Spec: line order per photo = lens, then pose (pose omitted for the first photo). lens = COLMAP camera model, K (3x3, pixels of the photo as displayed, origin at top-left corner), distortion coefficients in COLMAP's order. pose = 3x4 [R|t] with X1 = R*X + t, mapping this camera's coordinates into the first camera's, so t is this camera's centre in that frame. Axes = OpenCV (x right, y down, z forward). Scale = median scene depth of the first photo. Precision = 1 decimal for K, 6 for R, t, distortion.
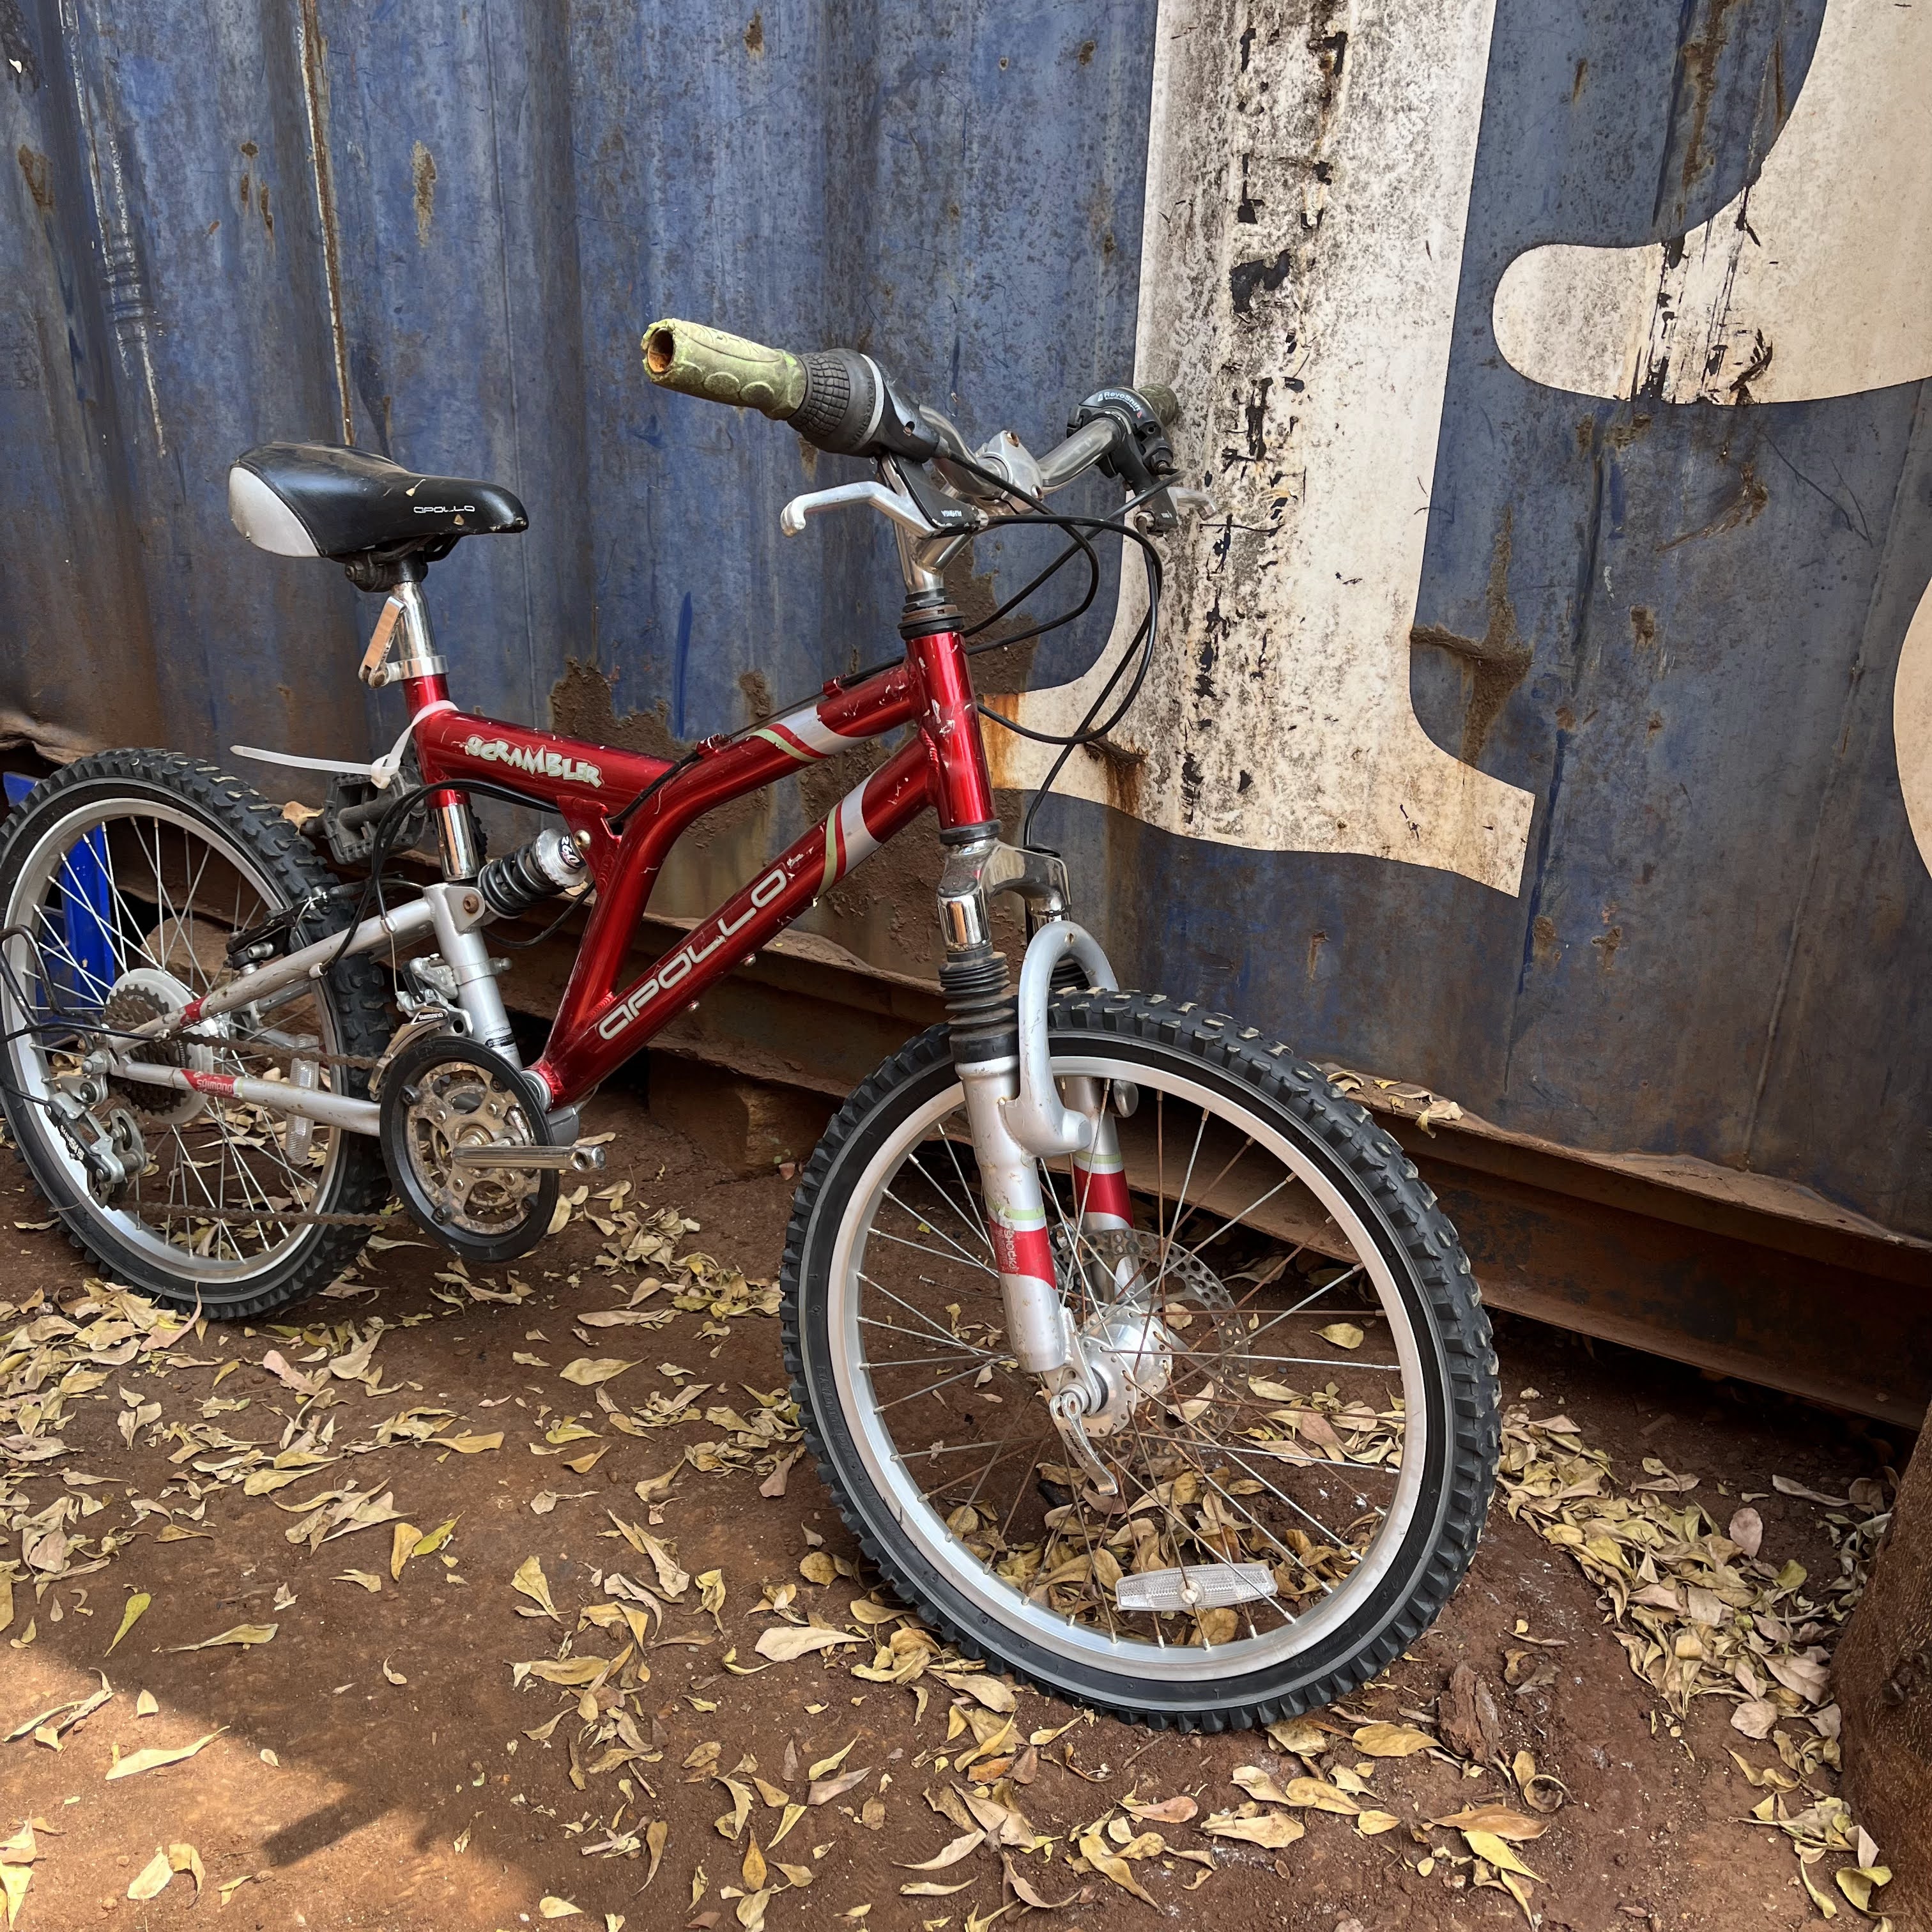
lens RADIAL K [[1981.9, 0, 985.7], [0, 1981.9, 975.1], [0, 0, 1]] dist [0.021724, 0.000000]
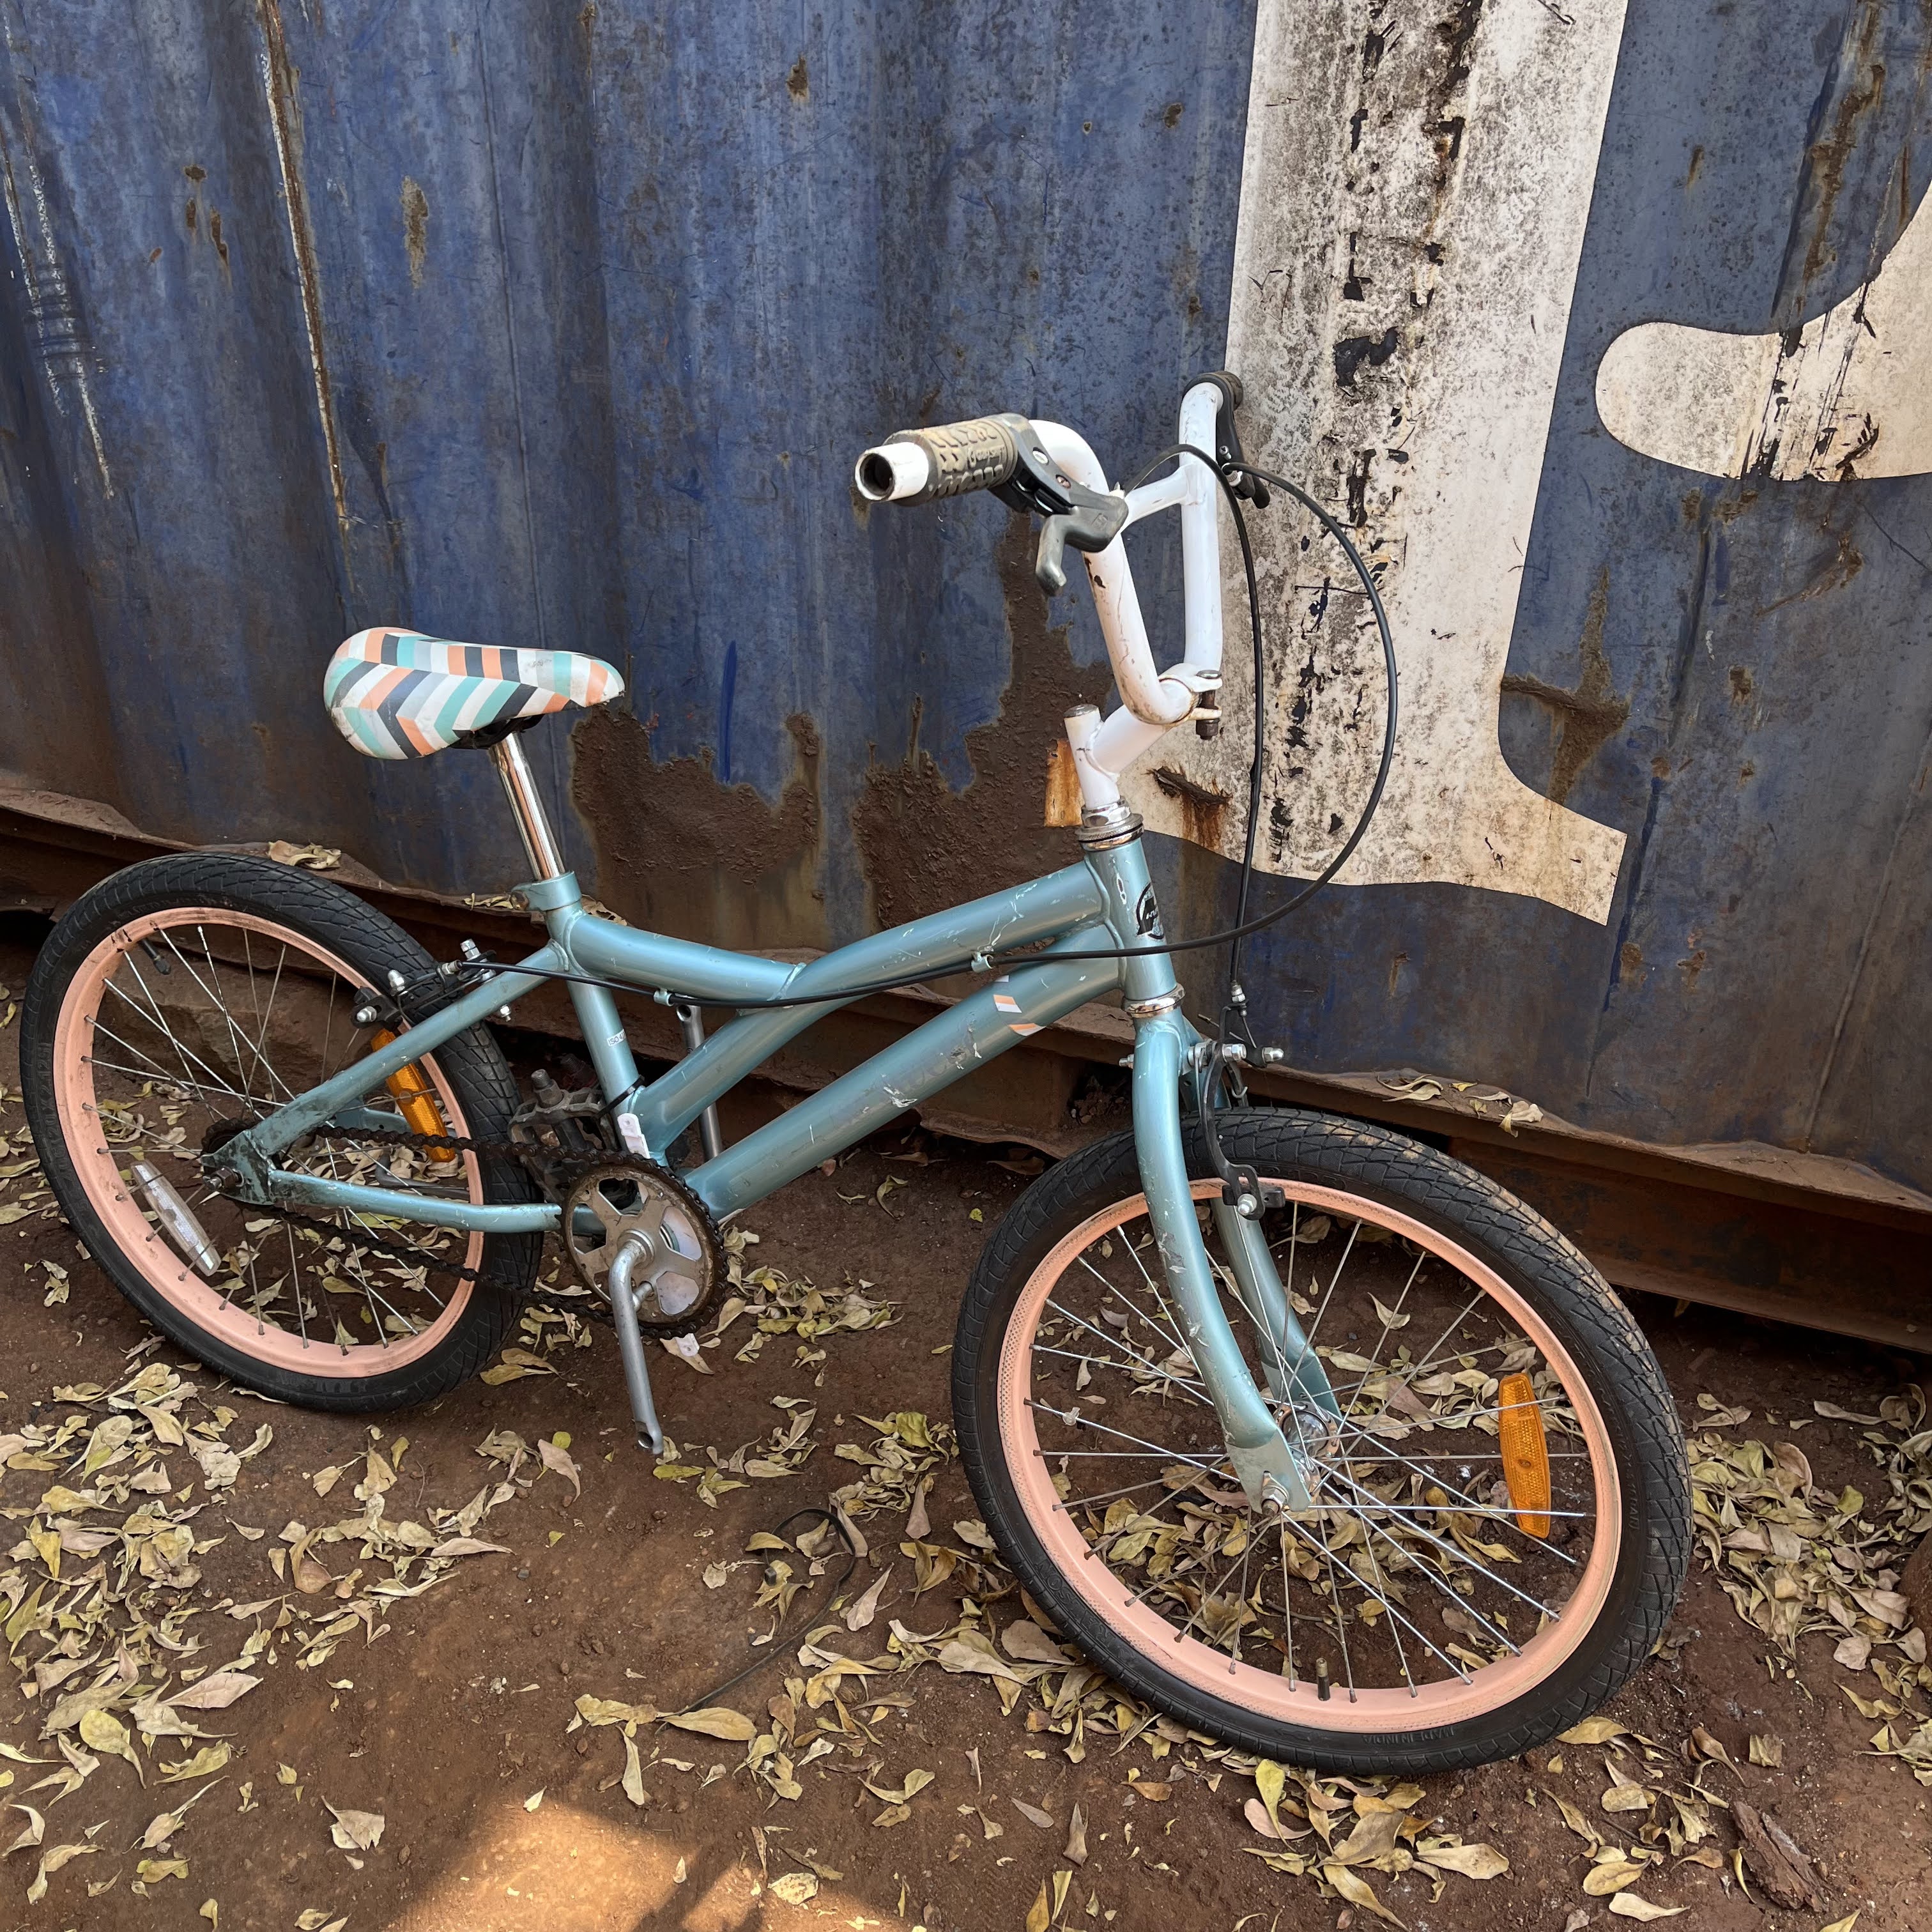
lens RADIAL K [[1981.9, 0, 979.6], [0, 1981.9, 971.4], [0, 0, 1]] dist [0.021724, 0.000000]
pose [[0.988062, -0.089180, 0.125620, -0.195364], [0.072123, 0.988308, 0.134337, -0.180532], [-0.136132, -0.123673, 0.982941, 0.004015]]
